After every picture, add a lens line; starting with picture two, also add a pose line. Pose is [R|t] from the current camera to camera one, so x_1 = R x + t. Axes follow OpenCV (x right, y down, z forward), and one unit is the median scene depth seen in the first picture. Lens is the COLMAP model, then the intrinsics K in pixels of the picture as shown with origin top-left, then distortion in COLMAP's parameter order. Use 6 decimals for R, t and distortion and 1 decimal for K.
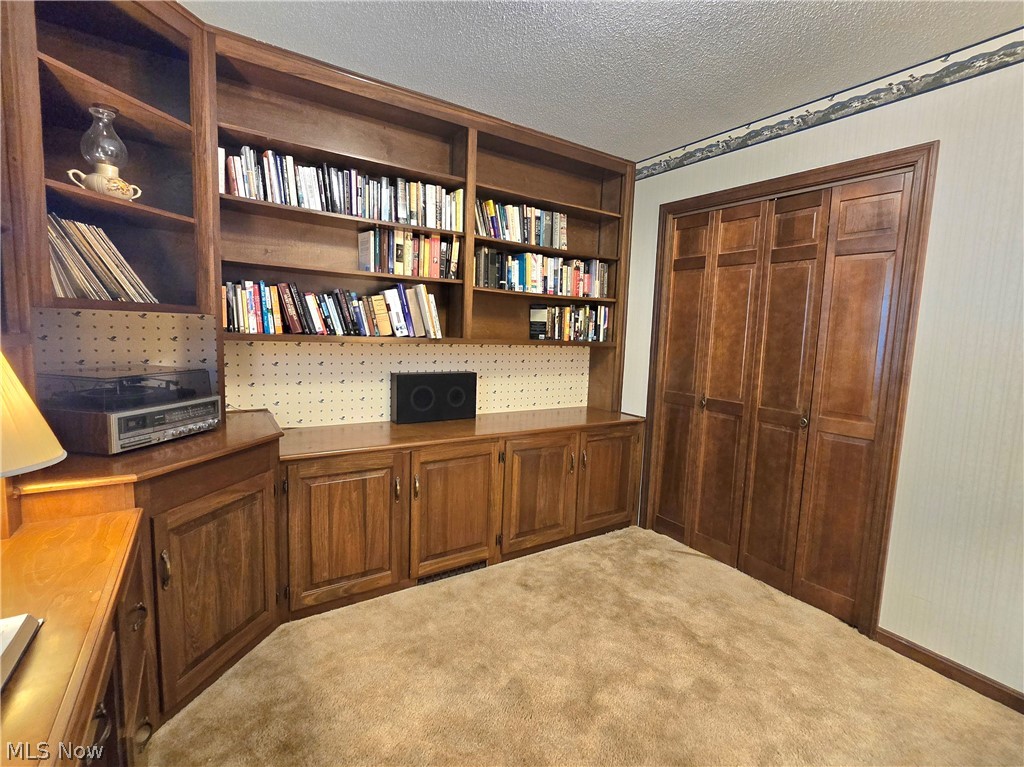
lens RADIAL K [[472.1, 0, 512.0], [0, 472.1, 383.5], [0, 0, 1]] dist [-0.001235, 0.000097]
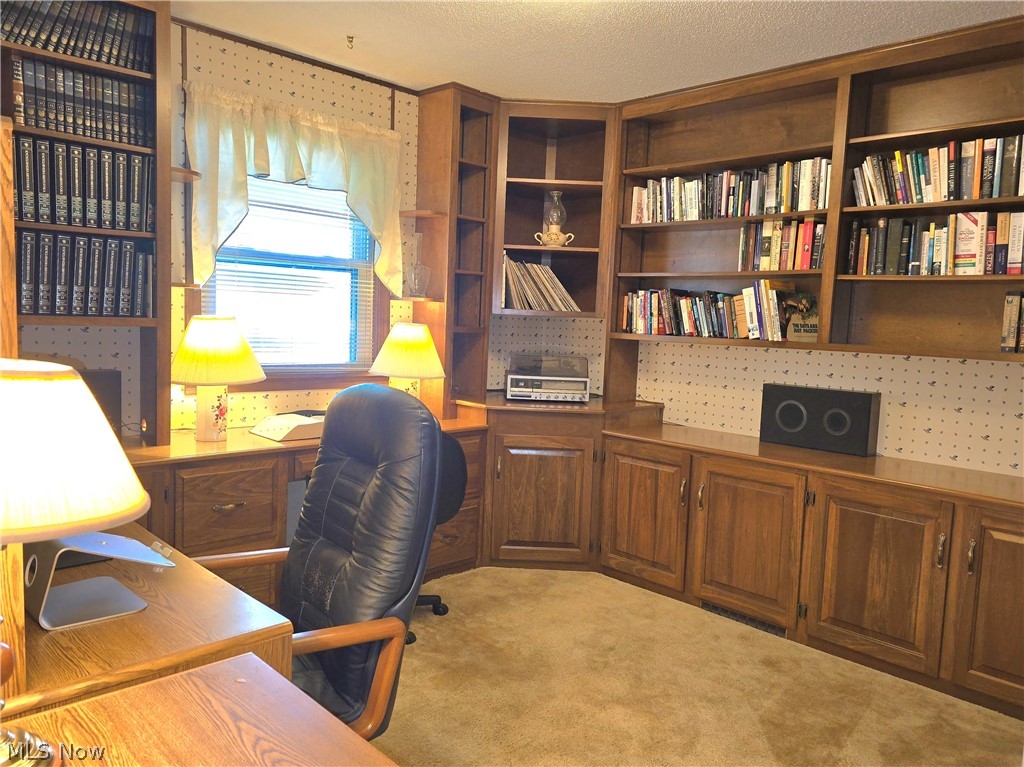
lens RADIAL K [[753.5, 0, 512.0], [0, 753.5, 383.5], [0, 0, 1]] dist [0.131981, -0.143565]
pose [[0.199913, 0.057977, -0.978097, 1.125891], [-0.146037, 0.988861, 0.028767, 0.009082], [0.968869, 0.137087, 0.206153, 0.276612]]
